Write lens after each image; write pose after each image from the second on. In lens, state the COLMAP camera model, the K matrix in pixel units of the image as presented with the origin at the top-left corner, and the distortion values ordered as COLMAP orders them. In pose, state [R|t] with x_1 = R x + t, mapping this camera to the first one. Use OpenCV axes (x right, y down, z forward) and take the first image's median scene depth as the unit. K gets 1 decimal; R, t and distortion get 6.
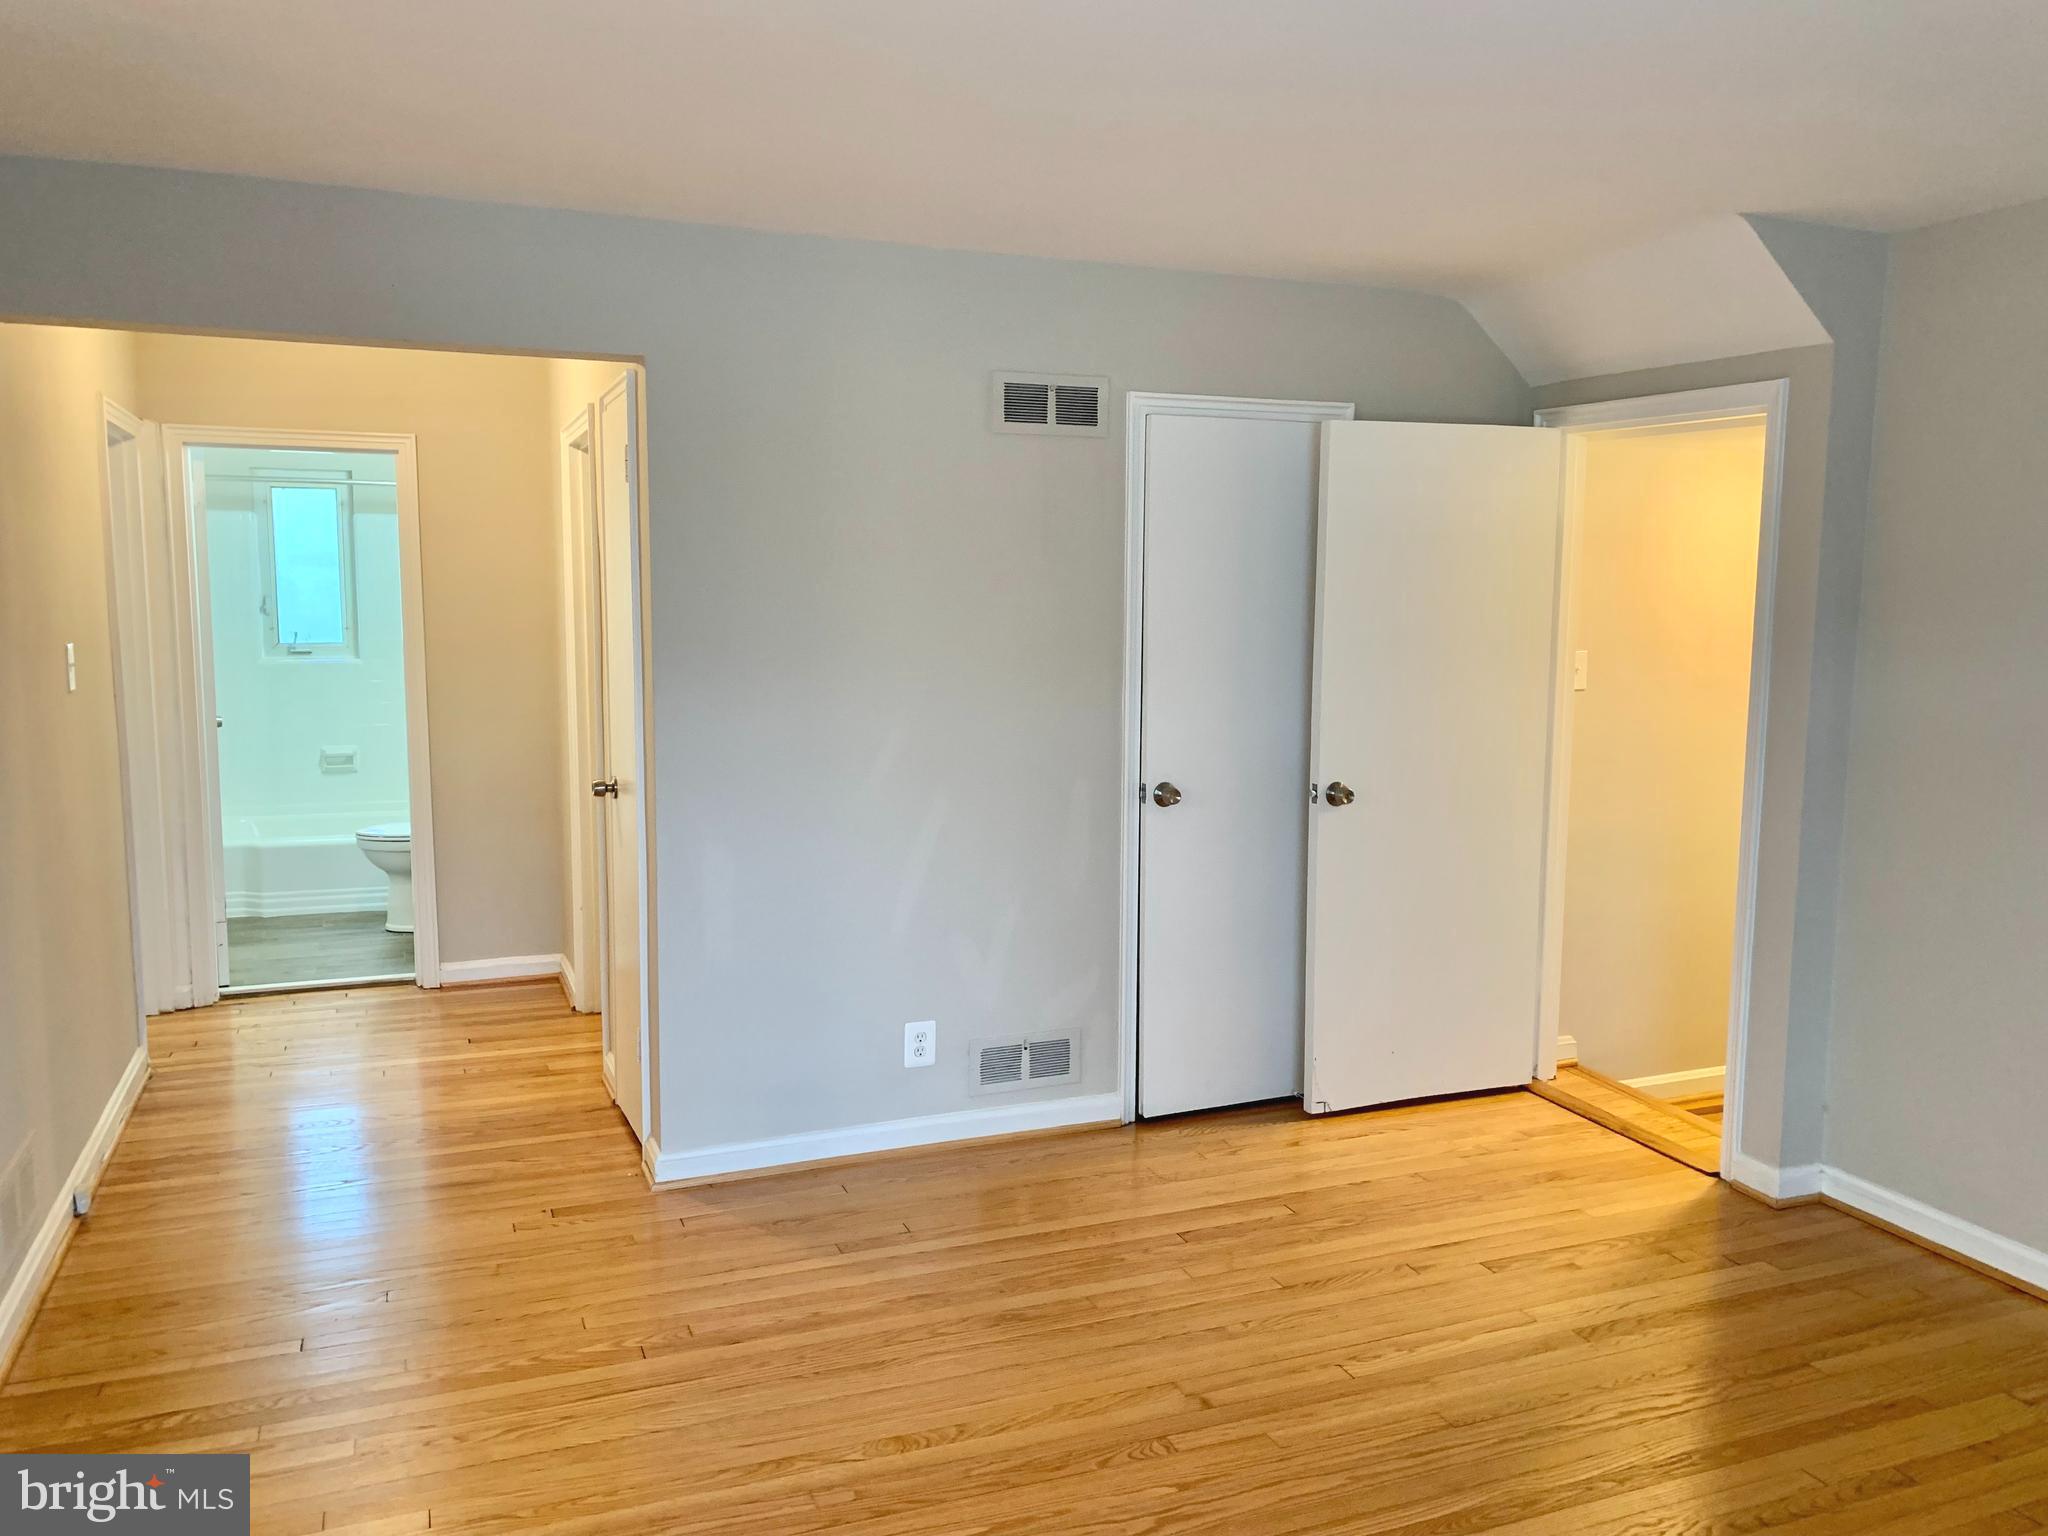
lens RADIAL K [[1563.8, 0, 1028.7], [0, 1563.8, 753.2], [0, 0, 1]] dist [0.036808, -0.042639]
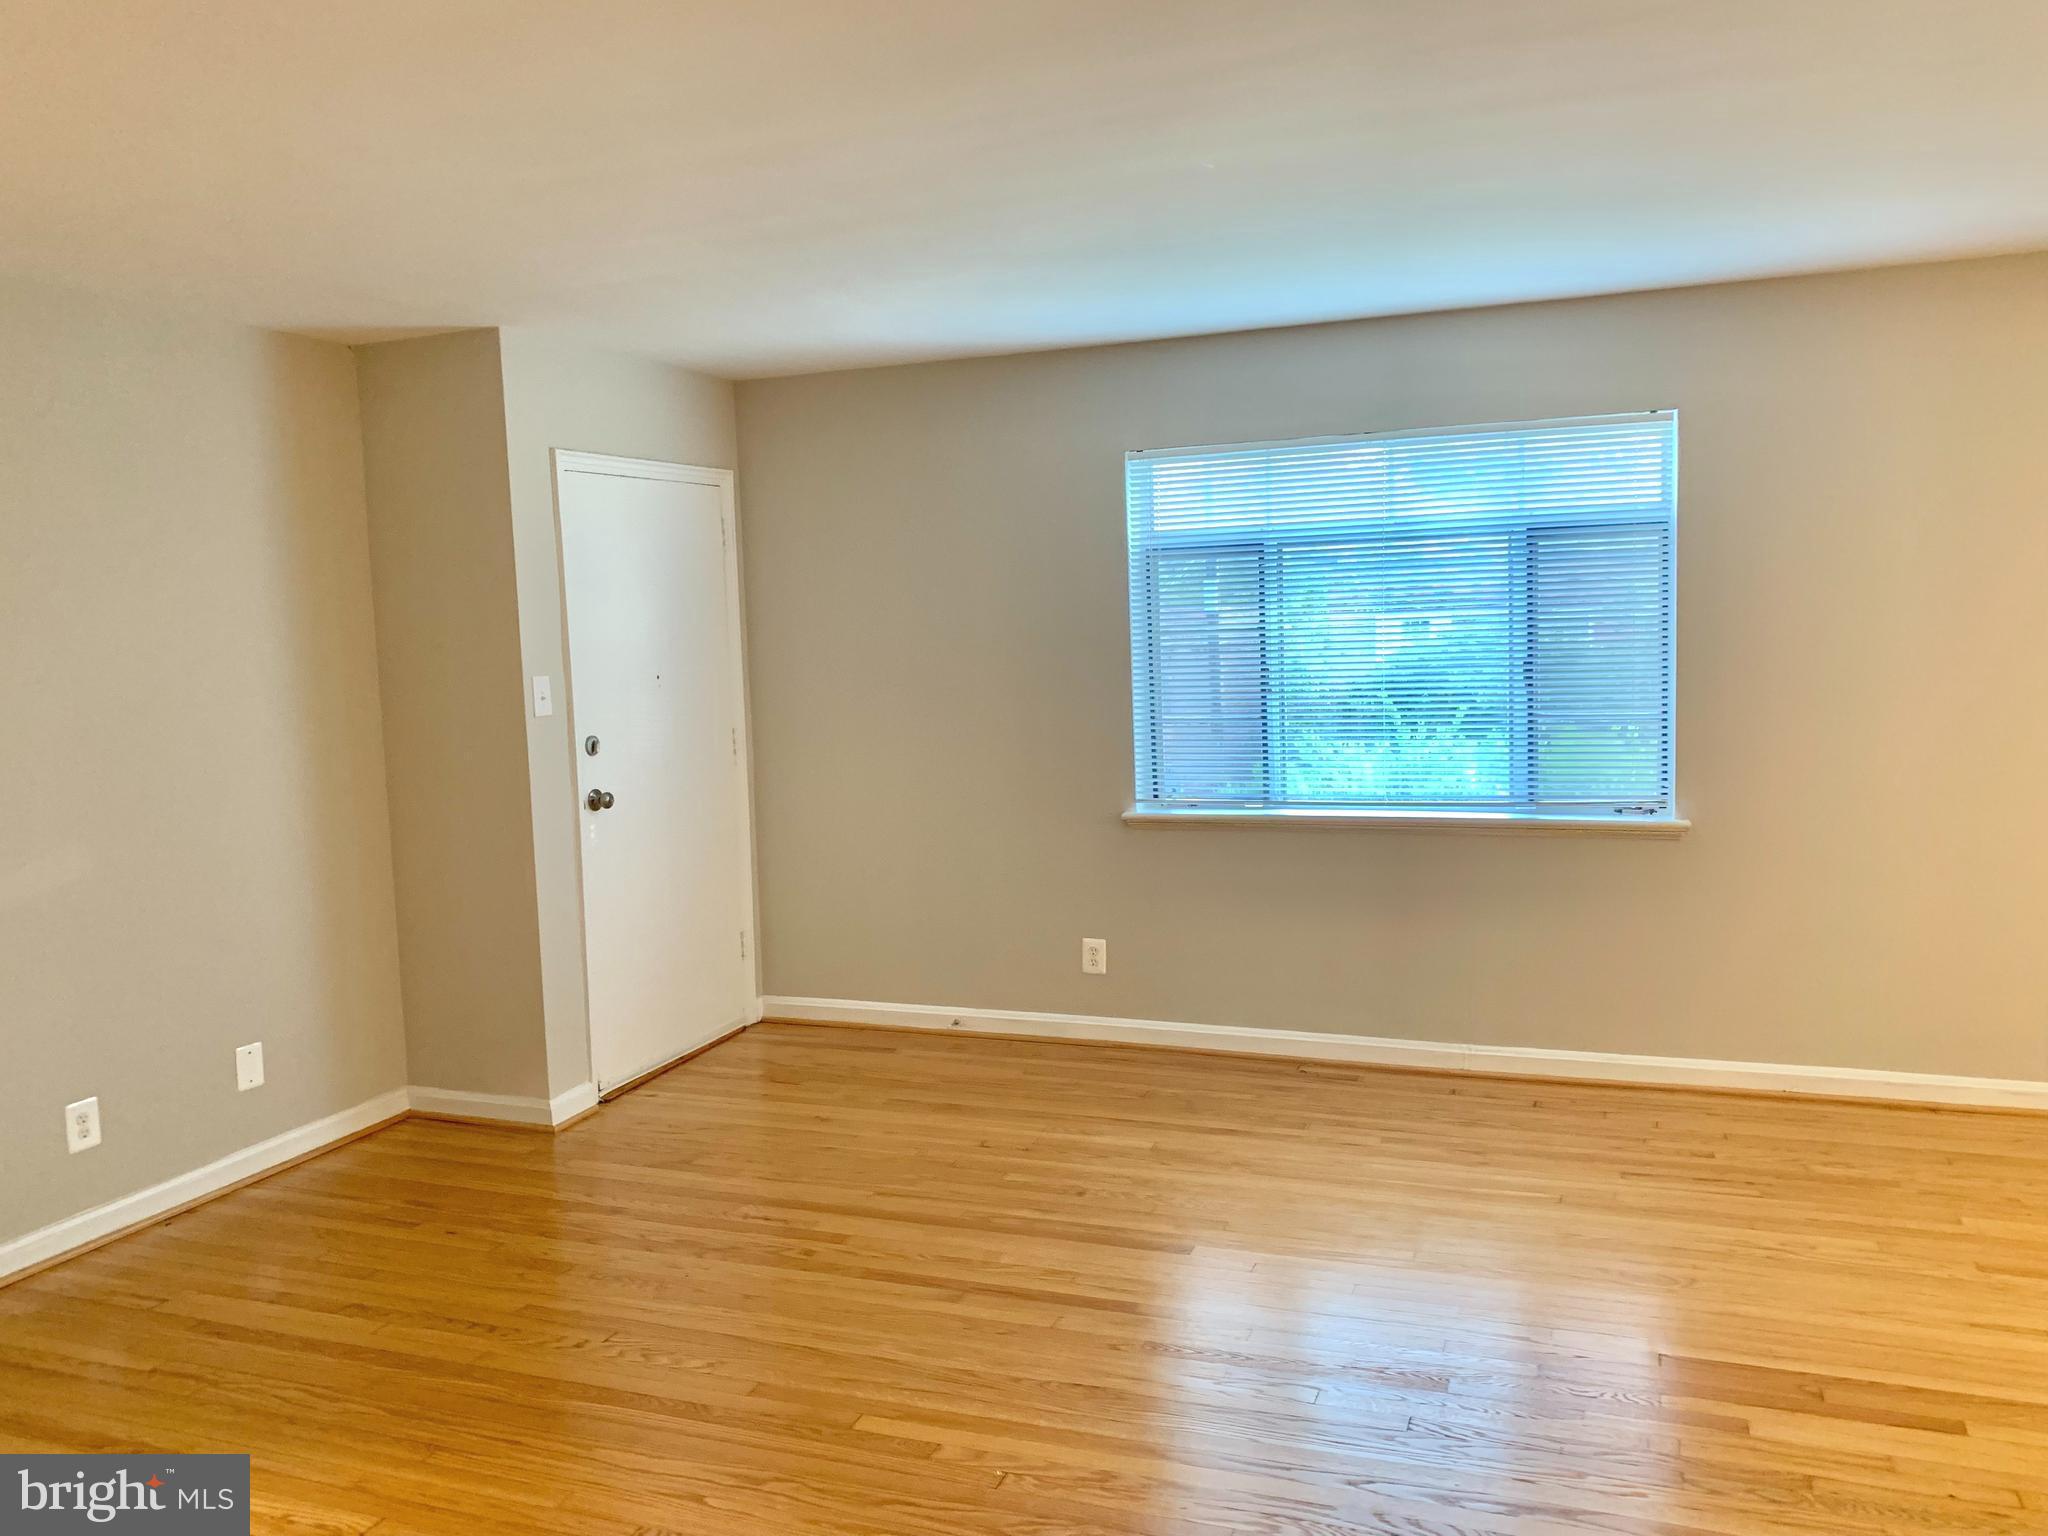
lens RADIAL K [[1563.8, 0, 1029.2], [0, 1563.8, 779.8], [0, 0, 1]] dist [0.036808, -0.042639]
pose [[-0.734926, -0.056938, 0.675753, -0.438420], [0.100432, 0.976342, 0.191492, -0.096180], [-0.670670, 0.208600, -0.711820, 0.908805]]
